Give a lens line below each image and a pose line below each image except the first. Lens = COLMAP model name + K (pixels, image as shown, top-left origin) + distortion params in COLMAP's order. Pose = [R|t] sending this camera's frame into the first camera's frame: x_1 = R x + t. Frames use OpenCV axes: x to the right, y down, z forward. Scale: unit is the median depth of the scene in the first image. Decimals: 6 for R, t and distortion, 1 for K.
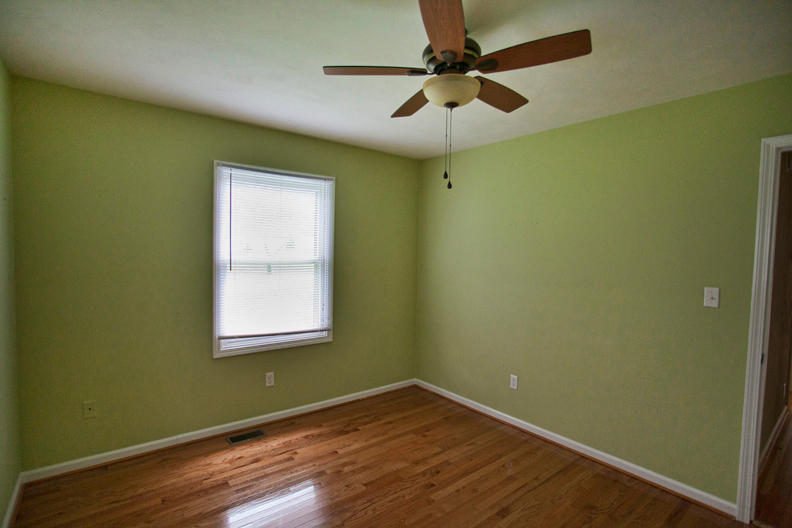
lens RADIAL K [[384.2, 0, 388.7], [0, 384.2, 262.3], [0, 0, 1]] dist [-0.061510, 0.022406]
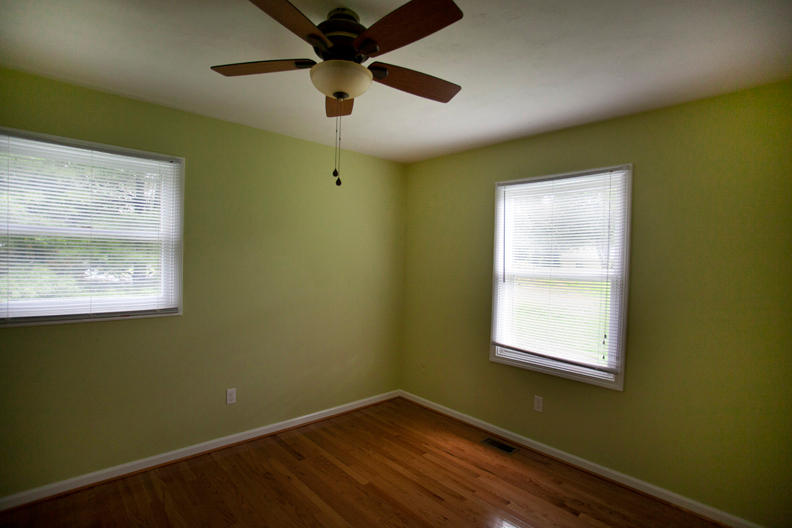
lens RADIAL K [[384.2, 0, 398.4], [0, 384.2, 270.1], [0, 0, 1]] dist [-0.061510, 0.022406]
pose [[0.067268, 0.005089, -0.997722, 0.615363], [-0.043157, 0.999066, 0.002186, -0.002026], [0.996801, 0.042912, 0.067425, 0.629057]]
